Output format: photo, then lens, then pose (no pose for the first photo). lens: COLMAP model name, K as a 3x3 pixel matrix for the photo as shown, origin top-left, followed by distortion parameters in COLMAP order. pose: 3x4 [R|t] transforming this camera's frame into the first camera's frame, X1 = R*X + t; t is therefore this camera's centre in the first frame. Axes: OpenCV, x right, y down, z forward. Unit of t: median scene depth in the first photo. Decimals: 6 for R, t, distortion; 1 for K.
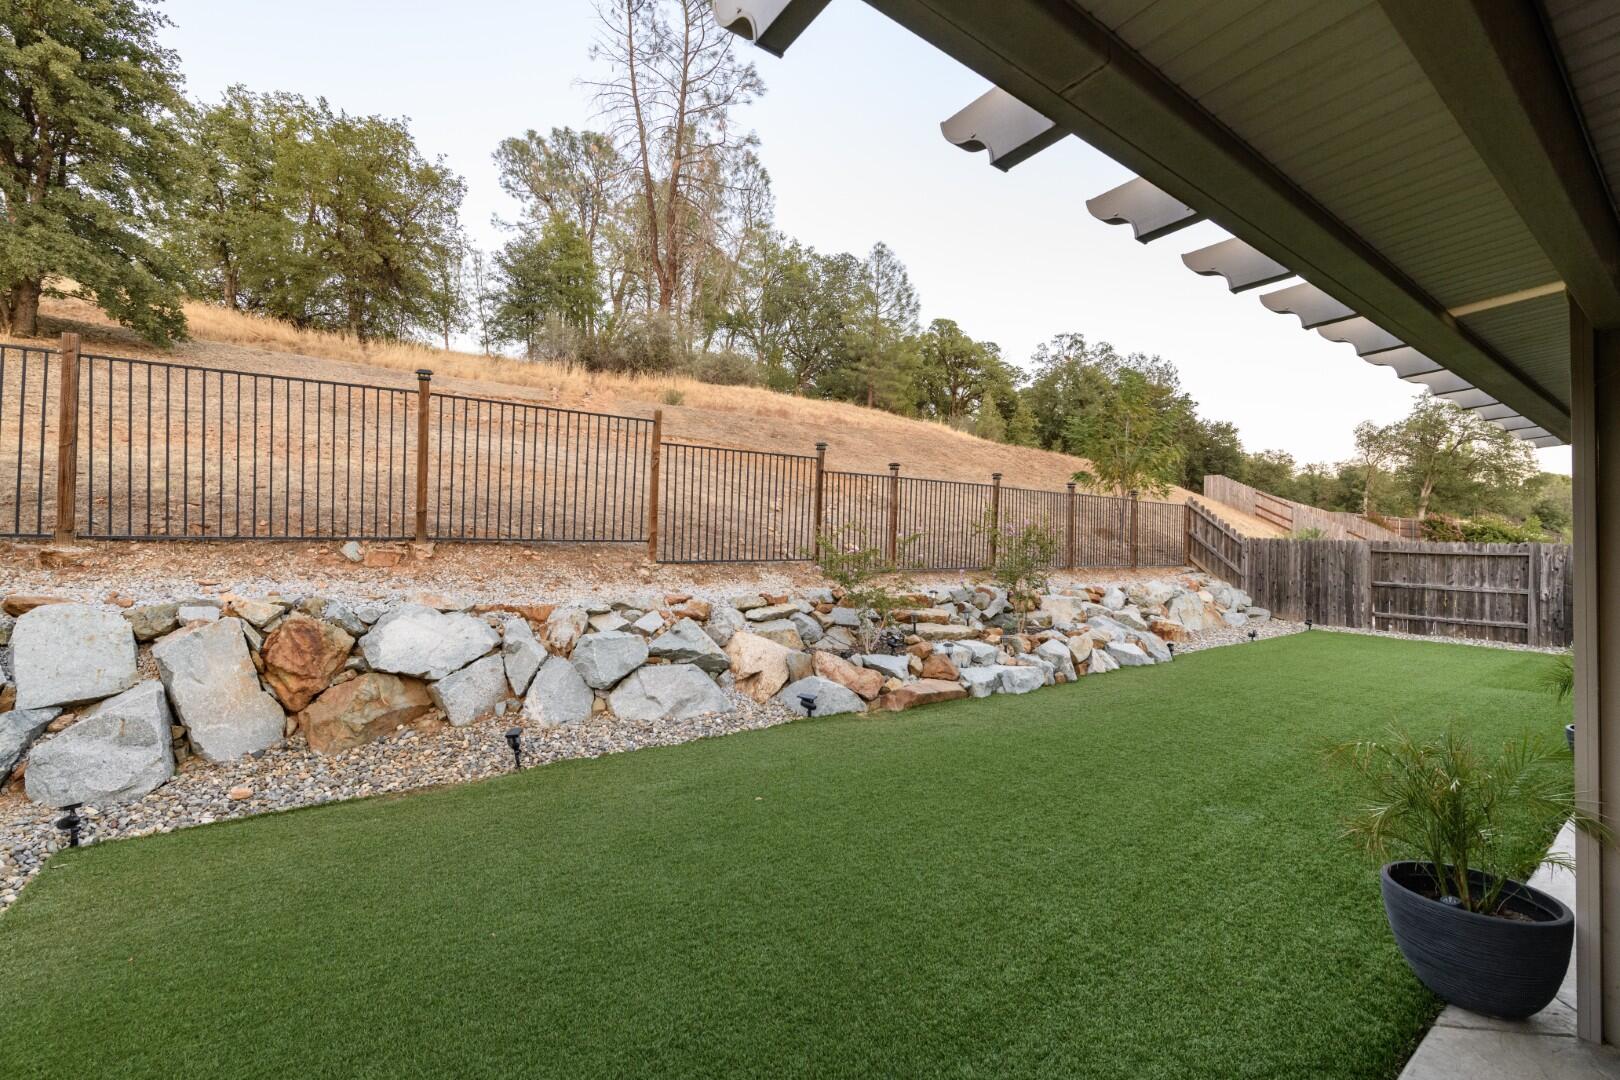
lens RADIAL K [[701.9, 0, 814.9], [0, 701.9, 529.4], [0, 0, 1]] dist [0.001034, -0.000601]
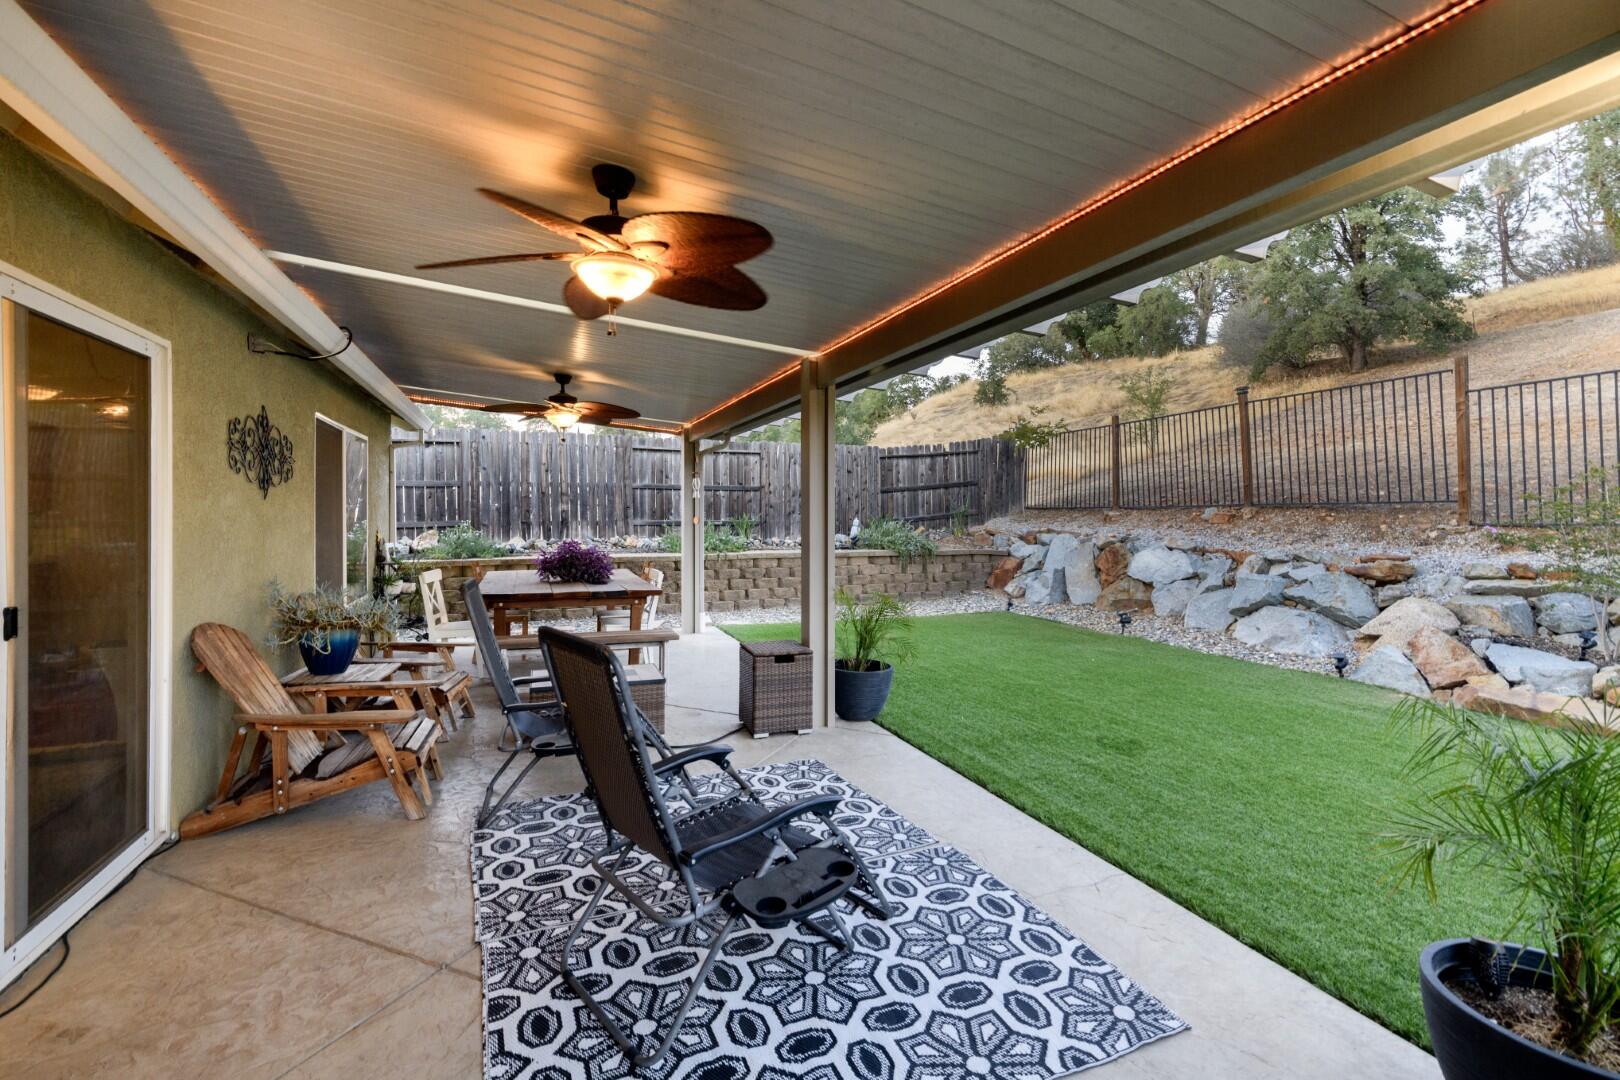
lens RADIAL K [[721.1, 0, 822.8], [0, 721.1, 520.7], [0, 0, 1]] dist [0.000209, -0.000266]
pose [[-0.252639, -0.003215, -0.967555, 0.934267], [0.020393, 0.999755, -0.008647, 0.035280], [0.967346, -0.021916, -0.252512, 0.457147]]
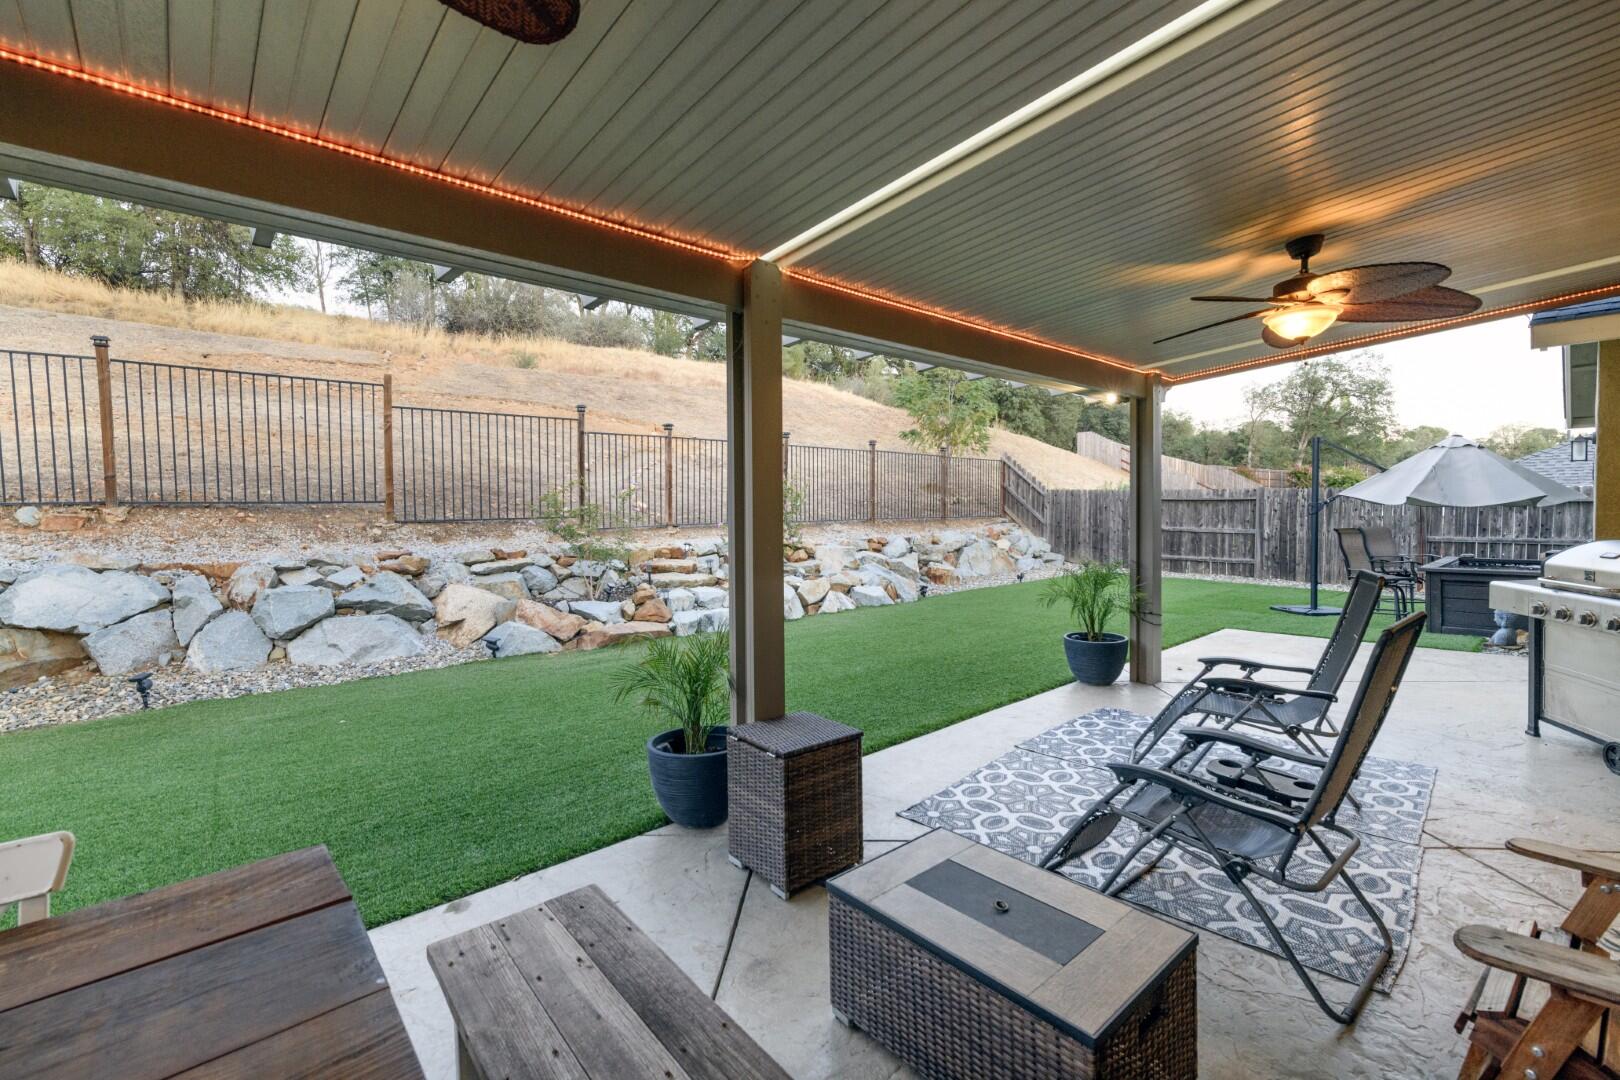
lens RADIAL K [[701.9, 0, 814.9], [0, 701.9, 529.4], [0, 0, 1]] dist [0.001034, -0.000601]
pose [[0.995945, -0.025070, 0.086396, 0.325690], [0.020412, 0.998311, 0.054392, 0.014735], [-0.087614, -0.052408, 0.994775, -0.099385]]
